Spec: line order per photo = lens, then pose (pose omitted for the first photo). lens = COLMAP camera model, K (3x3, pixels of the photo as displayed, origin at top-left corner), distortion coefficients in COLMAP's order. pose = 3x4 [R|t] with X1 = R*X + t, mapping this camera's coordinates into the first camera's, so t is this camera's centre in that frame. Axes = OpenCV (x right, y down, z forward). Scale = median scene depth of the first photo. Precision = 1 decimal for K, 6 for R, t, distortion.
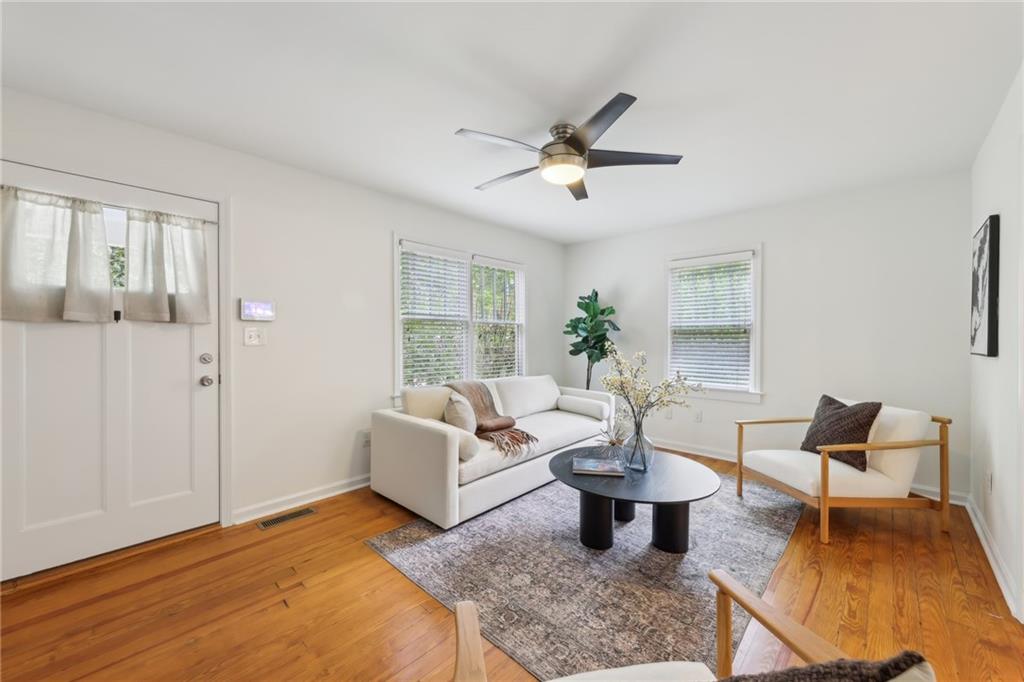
lens RADIAL K [[402.4, 0, 510.9], [0, 402.4, 333.5], [0, 0, 1]] dist [-0.001879, 0.000816]
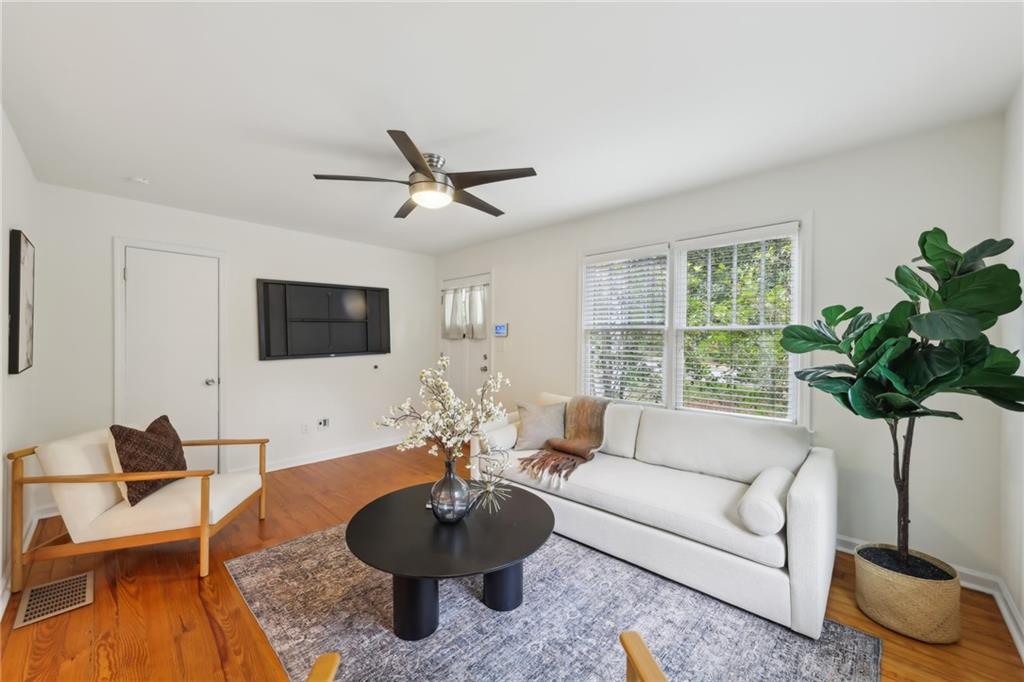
lens RADIAL K [[402.4, 0, 514.6], [0, 402.4, 340.8], [0, 0, 1]] dist [-0.001879, 0.000816]
pose [[-0.014600, -0.000381, -0.999893, 1.261691], [0.001058, 0.999999, -0.000397, -0.015537], [0.999893, -0.001063, -0.014600, 1.300559]]
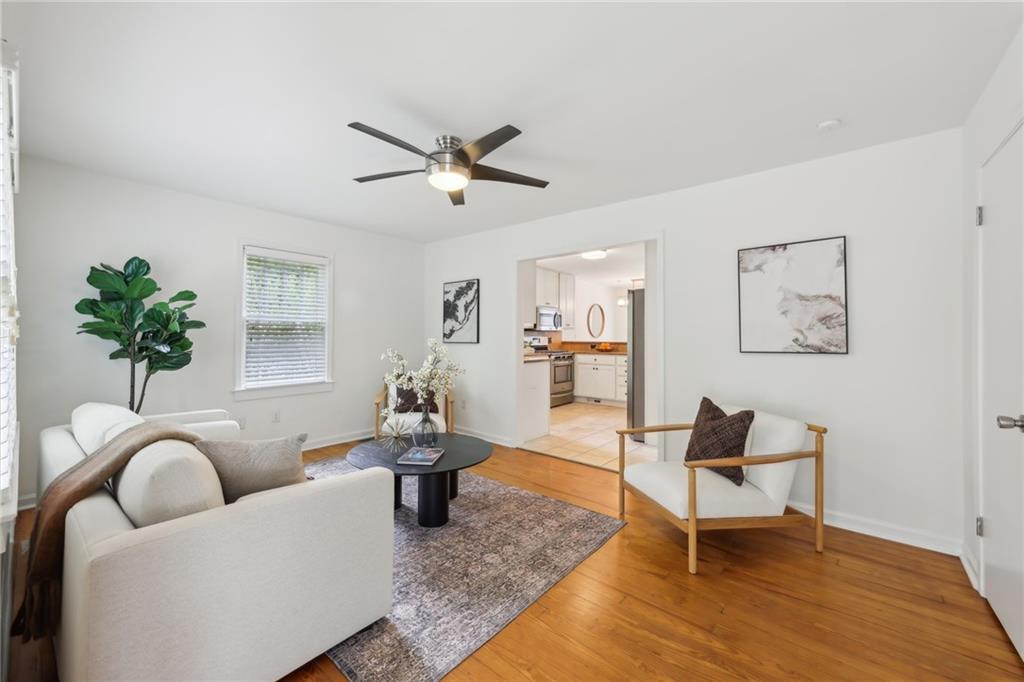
lens RADIAL K [[402.4, 0, 510.6], [0, 402.4, 343.7], [0, 0, 1]] dist [-0.001879, 0.000816]
pose [[-0.060490, -0.031013, 0.997687, -0.966377], [-0.007333, 0.999504, 0.030625, -0.002787], [-0.998142, -0.005464, -0.060687, 0.942934]]
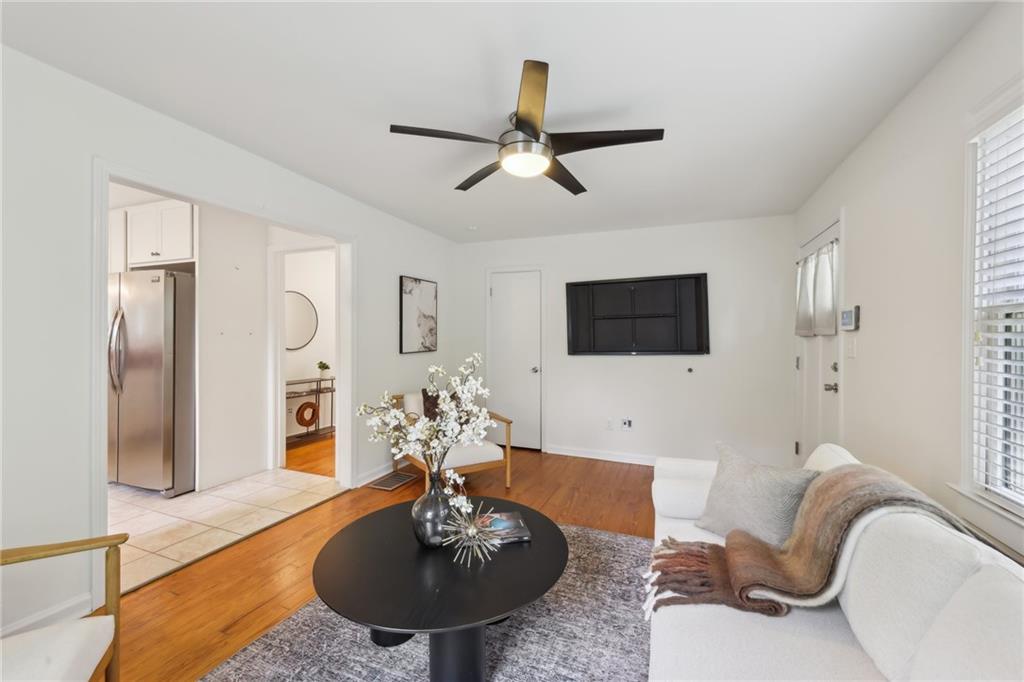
lens RADIAL K [[402.4, 0, 506.1], [0, 402.4, 336.8], [0, 0, 1]] dist [-0.001879, 0.000816]
pose [[-0.937442, -0.010493, -0.347983, 0.508197], [-0.009338, 0.999944, -0.004998, -0.007967], [0.348016, -0.001436, -0.937487, 1.910602]]
